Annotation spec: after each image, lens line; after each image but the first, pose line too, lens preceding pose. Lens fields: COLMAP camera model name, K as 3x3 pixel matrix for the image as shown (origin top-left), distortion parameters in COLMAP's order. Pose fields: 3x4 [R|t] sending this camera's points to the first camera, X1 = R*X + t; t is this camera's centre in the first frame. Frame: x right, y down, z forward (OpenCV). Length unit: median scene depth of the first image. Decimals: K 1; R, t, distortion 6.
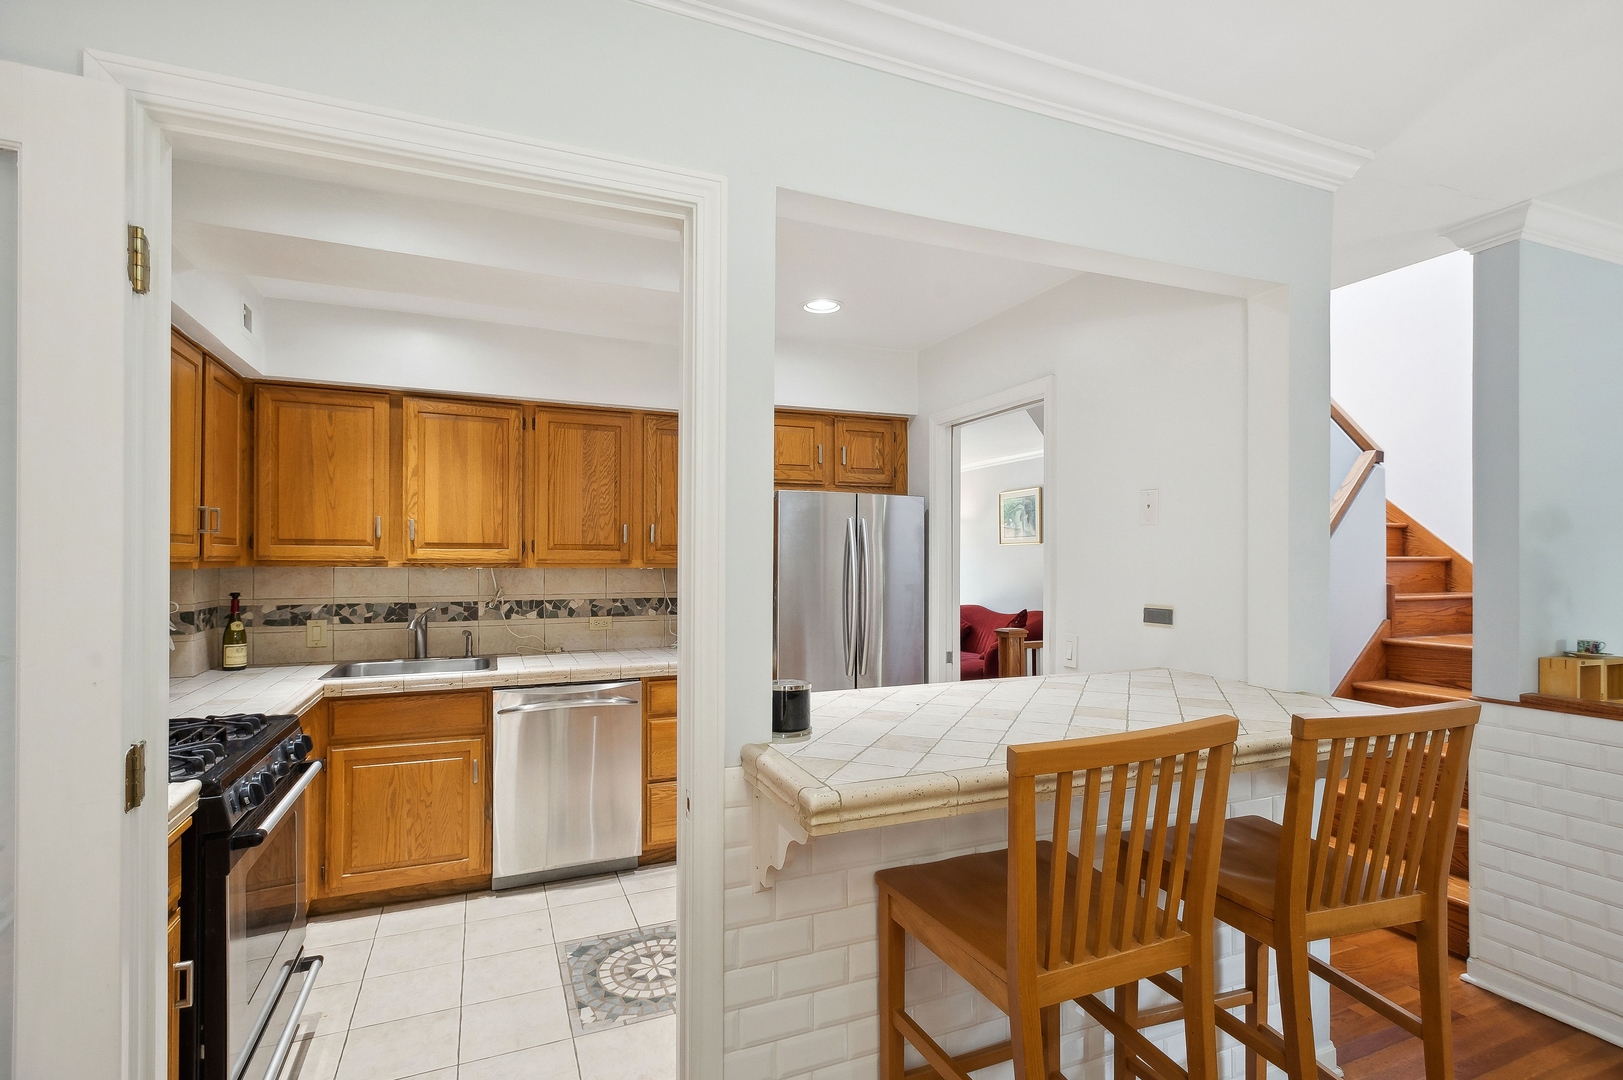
lens RADIAL K [[783.7, 0, 815.0], [0, 783.7, 559.0], [0, 0, 1]] dist [0.001196, 0.000134]
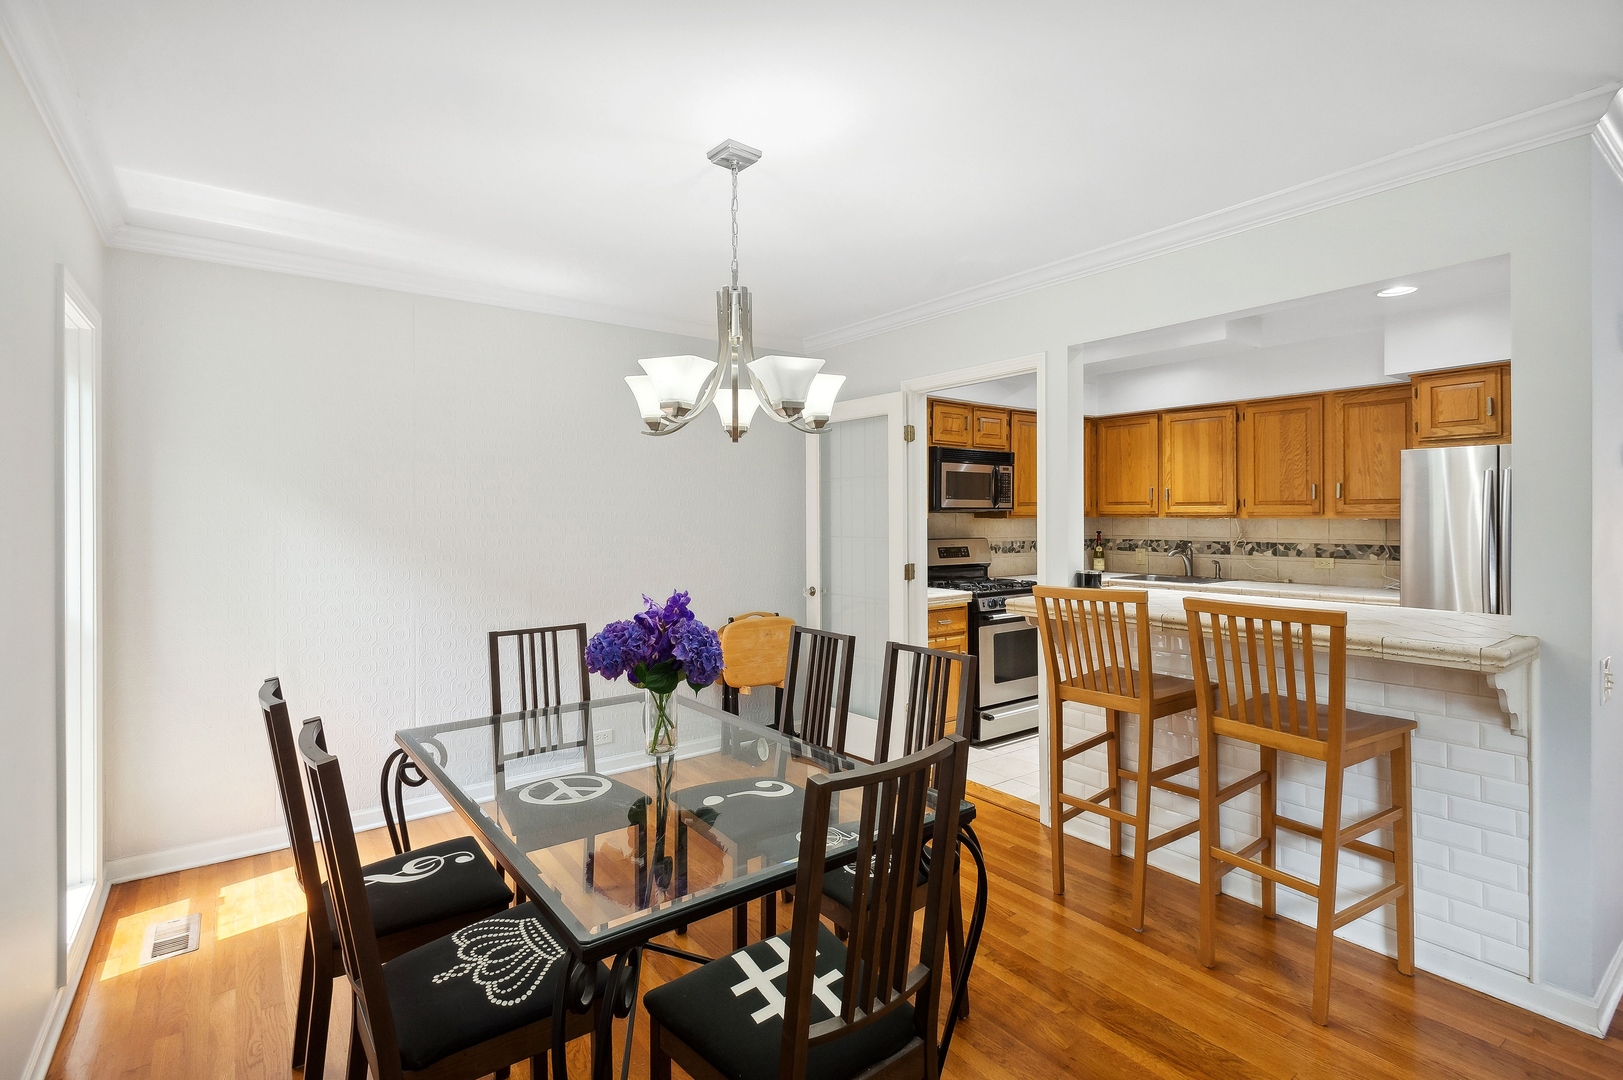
lens RADIAL K [[765.3, 0, 809.4], [0, 765.3, 517.5], [0, 0, 1]] dist [0.000524, 0.000113]
pose [[0.226003, 0.000266, -0.974127, 0.807112], [0.004720, 0.999988, 0.001368, 0.004365], [0.974115, -0.004907, 0.225999, -0.077403]]
